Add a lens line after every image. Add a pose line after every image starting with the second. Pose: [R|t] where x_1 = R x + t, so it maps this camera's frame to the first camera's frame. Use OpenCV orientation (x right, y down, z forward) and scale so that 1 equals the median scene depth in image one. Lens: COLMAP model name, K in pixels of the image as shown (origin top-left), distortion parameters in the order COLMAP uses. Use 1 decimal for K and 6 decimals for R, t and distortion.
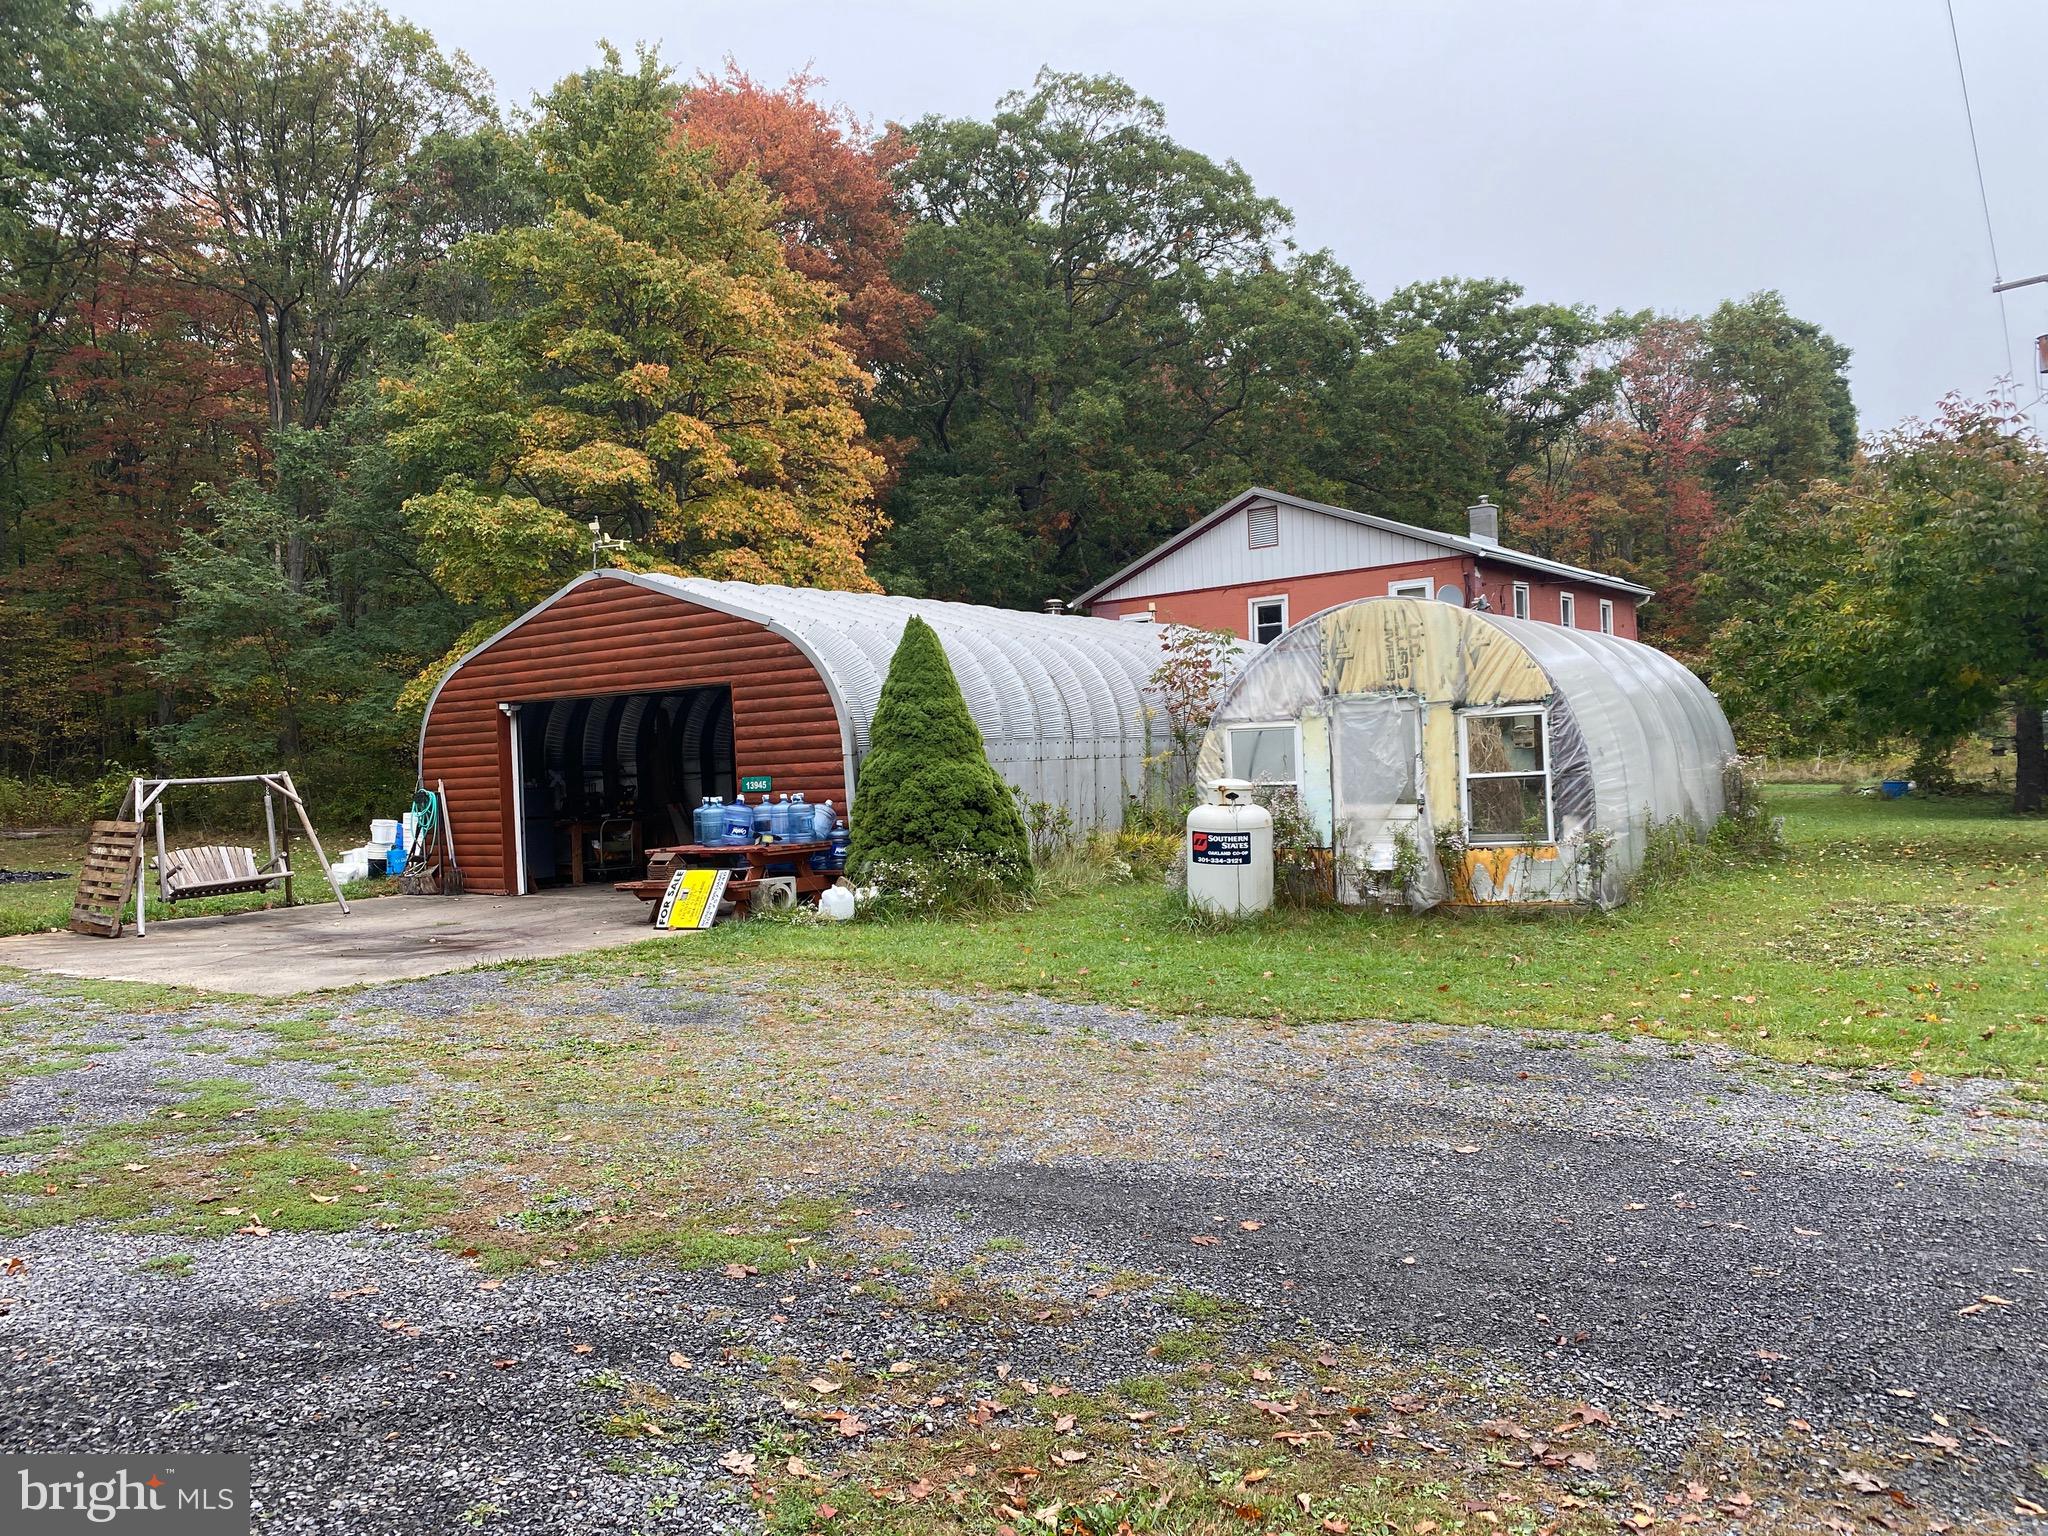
lens RADIAL K [[1503.6, 0, 1027.8], [0, 1503.6, 766.8], [0, 0, 1]] dist [0.006120, -0.036646]
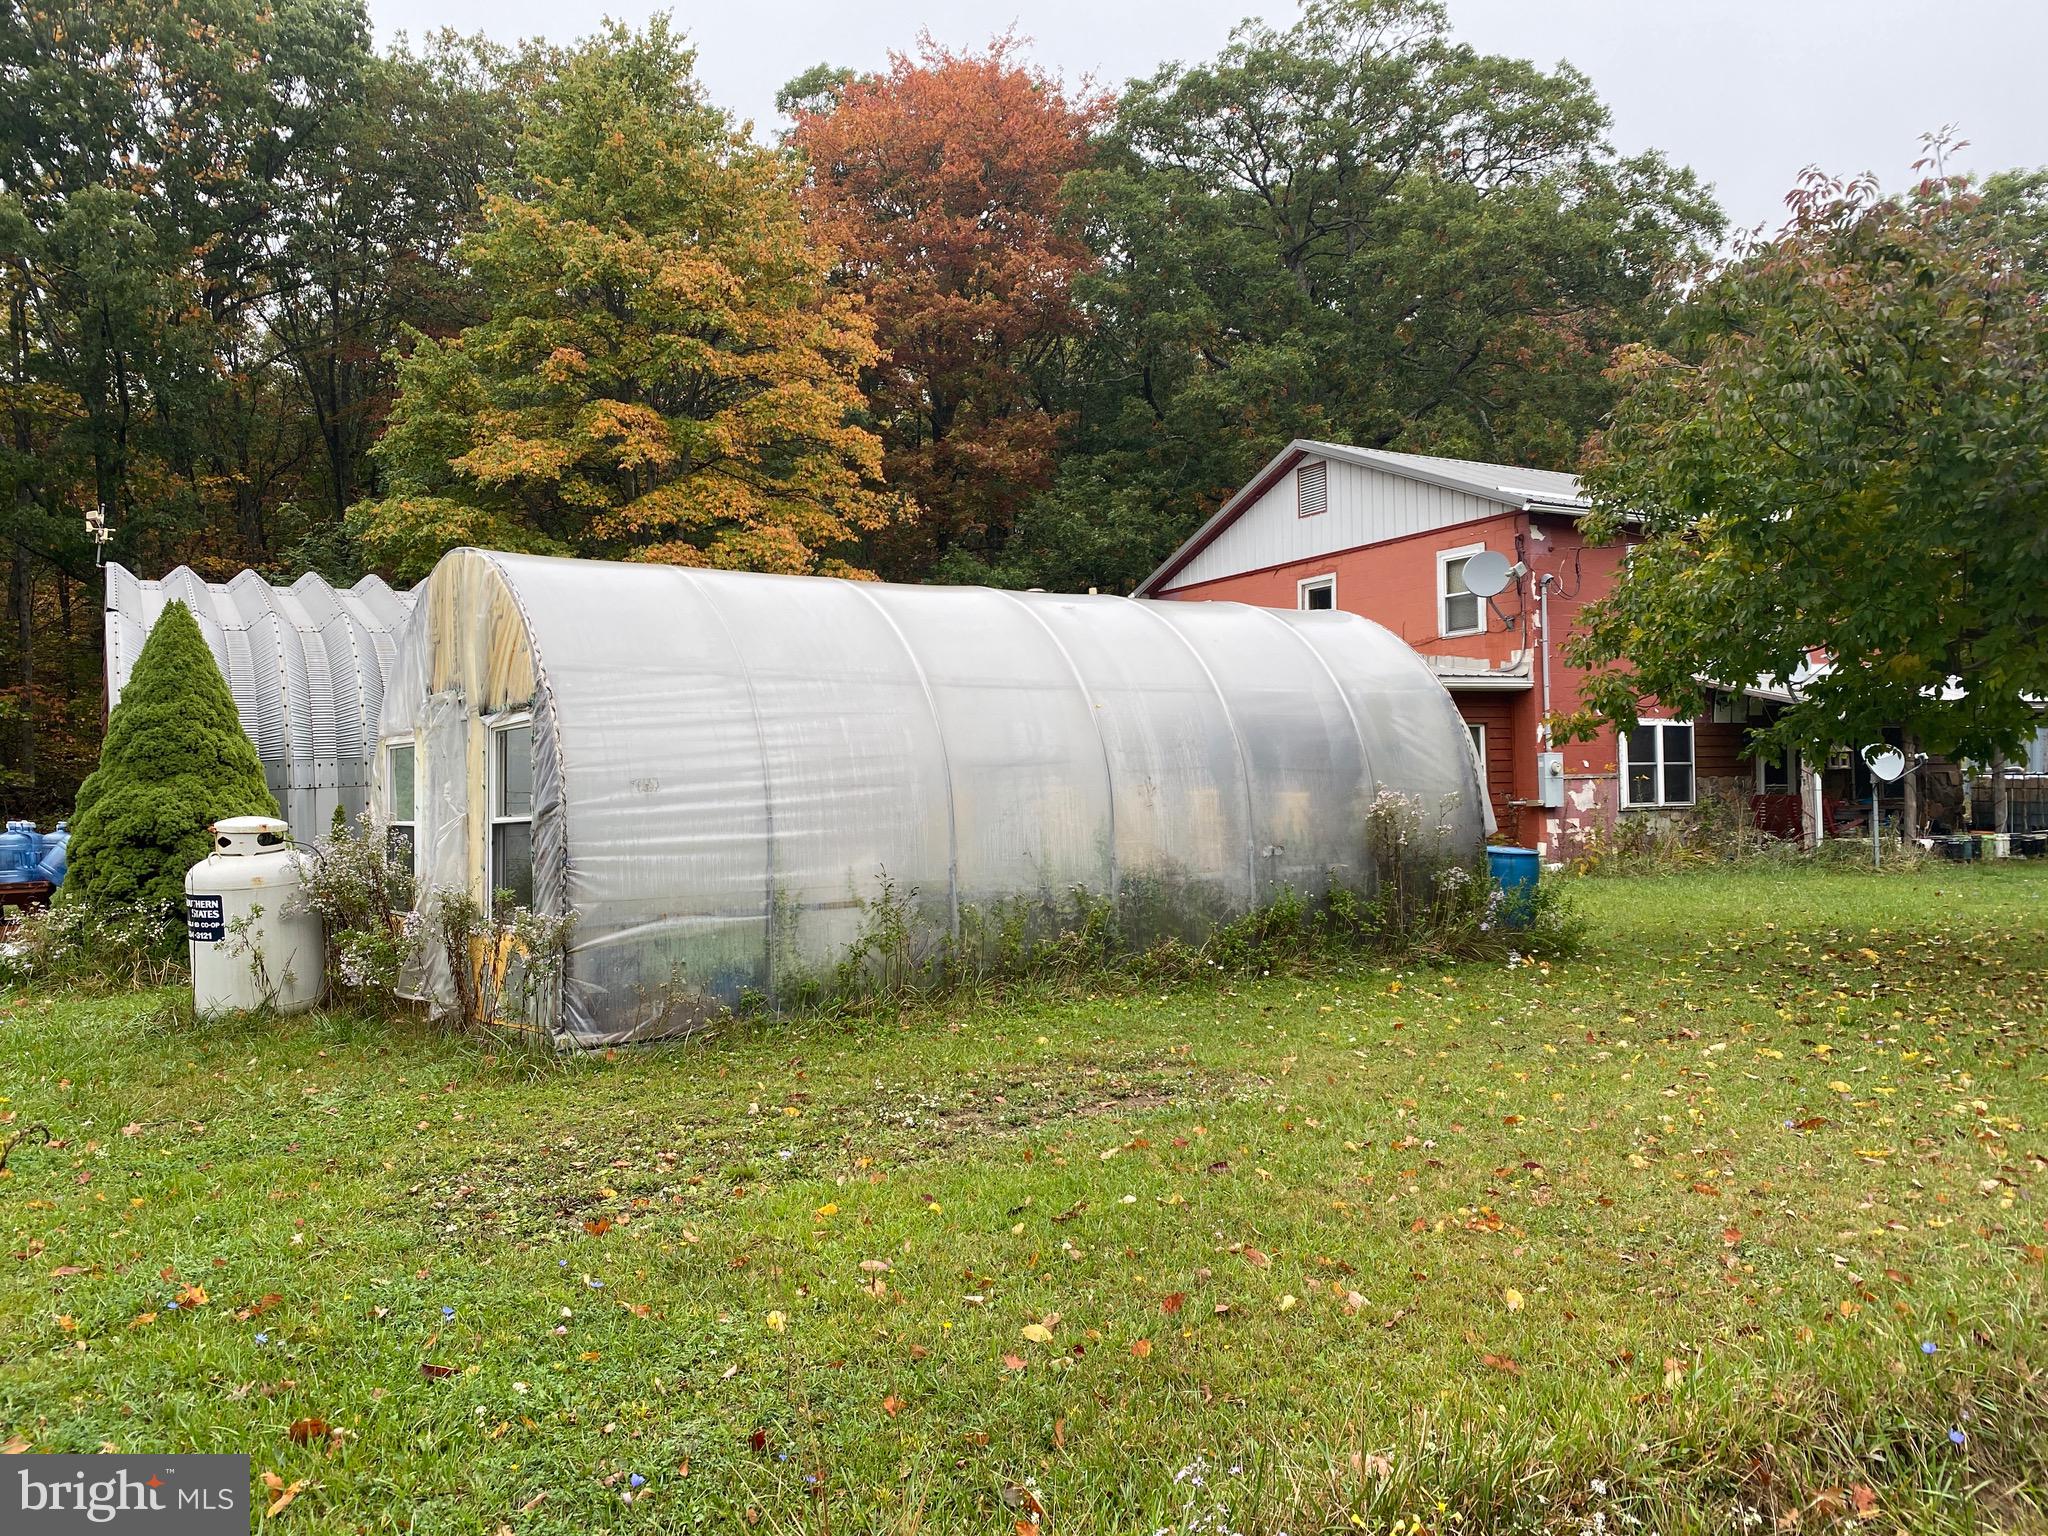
lens RADIAL K [[1503.6, 0, 1026.2], [0, 1503.6, 771.3], [0, 0, 1]] dist [0.006120, -0.036646]
pose [[0.925495, 0.015743, -0.378432, 0.322460], [-0.017000, 0.999855, 0.000019, -0.008092], [0.378378, 0.006416, 0.925629, 0.210513]]
